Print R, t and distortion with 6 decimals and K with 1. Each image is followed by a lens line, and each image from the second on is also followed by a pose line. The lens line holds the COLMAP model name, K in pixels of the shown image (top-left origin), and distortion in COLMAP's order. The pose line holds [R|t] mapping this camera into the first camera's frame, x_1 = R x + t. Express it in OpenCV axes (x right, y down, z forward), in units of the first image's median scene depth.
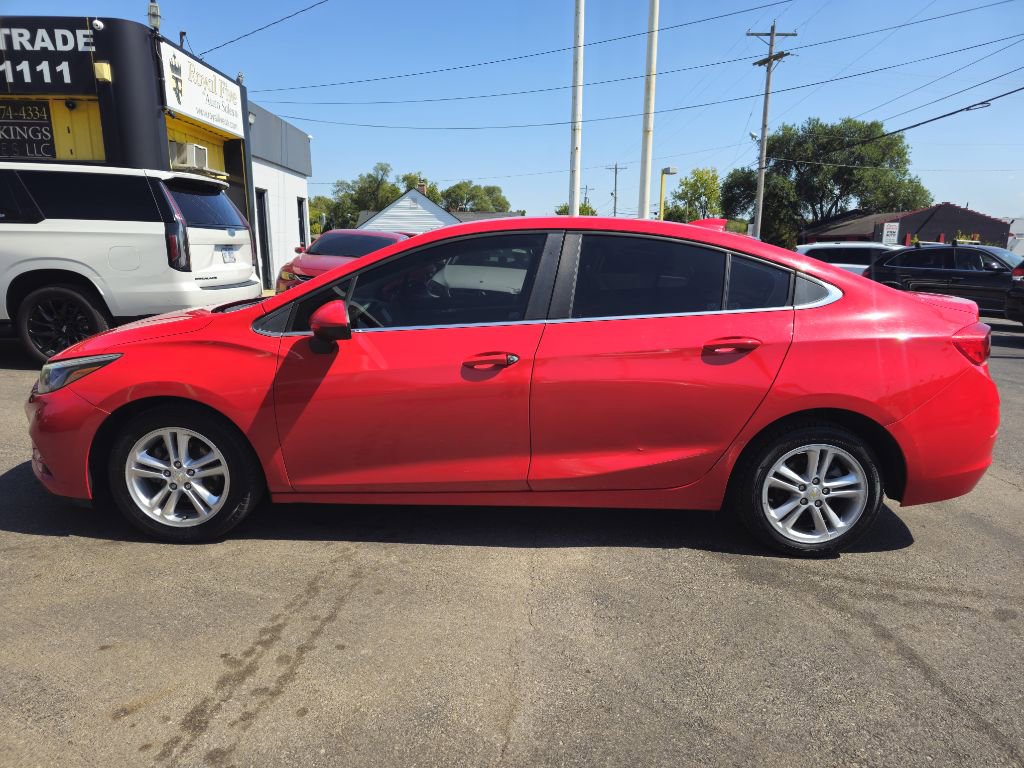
lens RADIAL K [[679.7, 0, 516.5], [0, 679.7, 386.7], [0, 0, 1]] dist [0.033285, -0.017878]
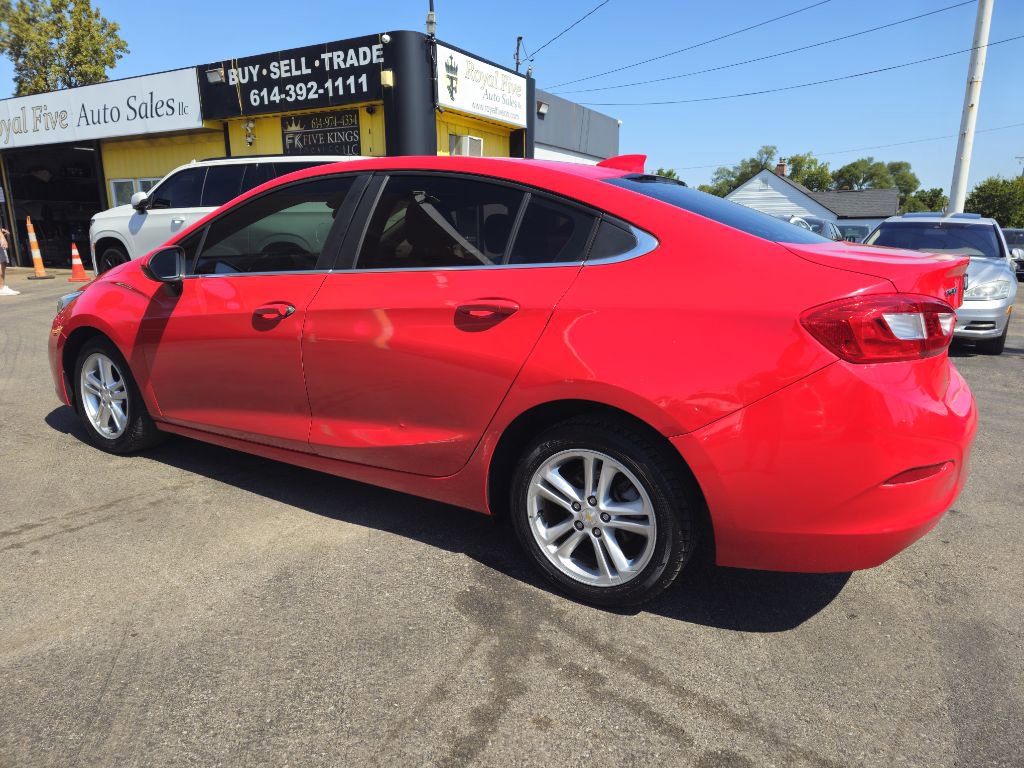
lens RADIAL K [[678.9, 0, 507.4], [0, 678.9, 379.4], [0, 0, 1]] dist [0.052459, -0.035000]
pose [[0.856219, 0.101545, -0.506535, 0.226676], [-0.099114, 0.994566, 0.031843, -0.001608], [0.507016, 0.022940, 0.861631, 0.102823]]
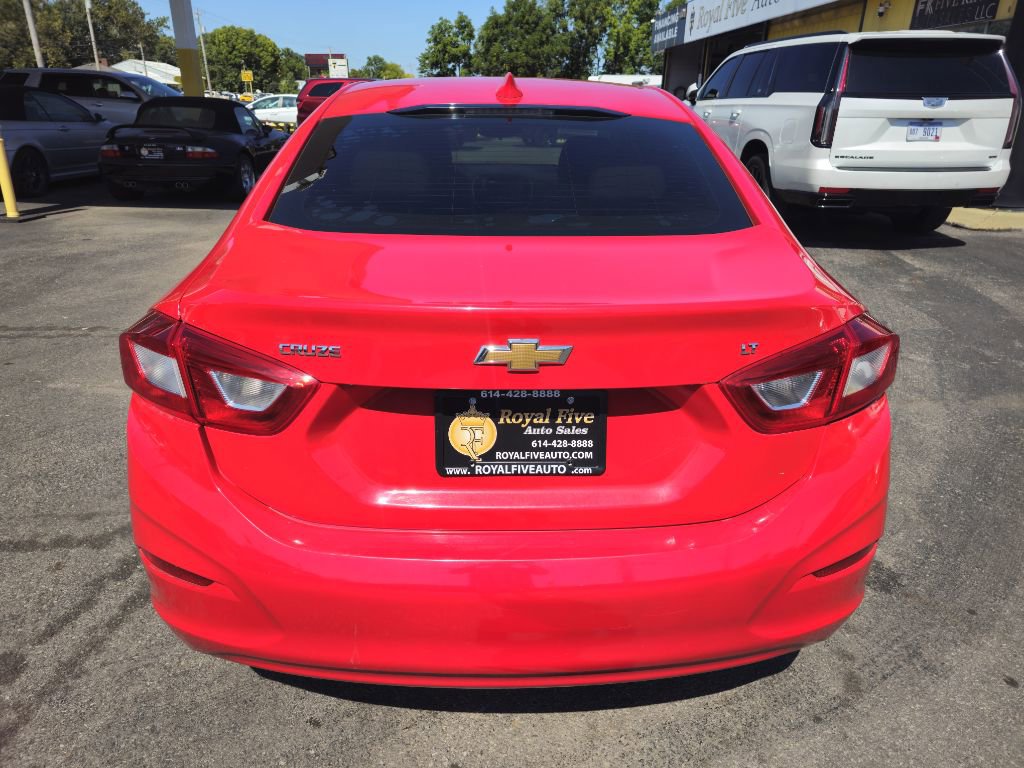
lens RADIAL K [[678.9, 0, 507.4], [0, 678.9, 379.4], [0, 0, 1]] dist [0.052459, -0.035000]
pose [[0.026828, 0.367850, -0.929498, 0.351853], [-0.219730, 0.909262, 0.353500, -0.082131], [0.975192, 0.194755, 0.105221, 0.377263]]
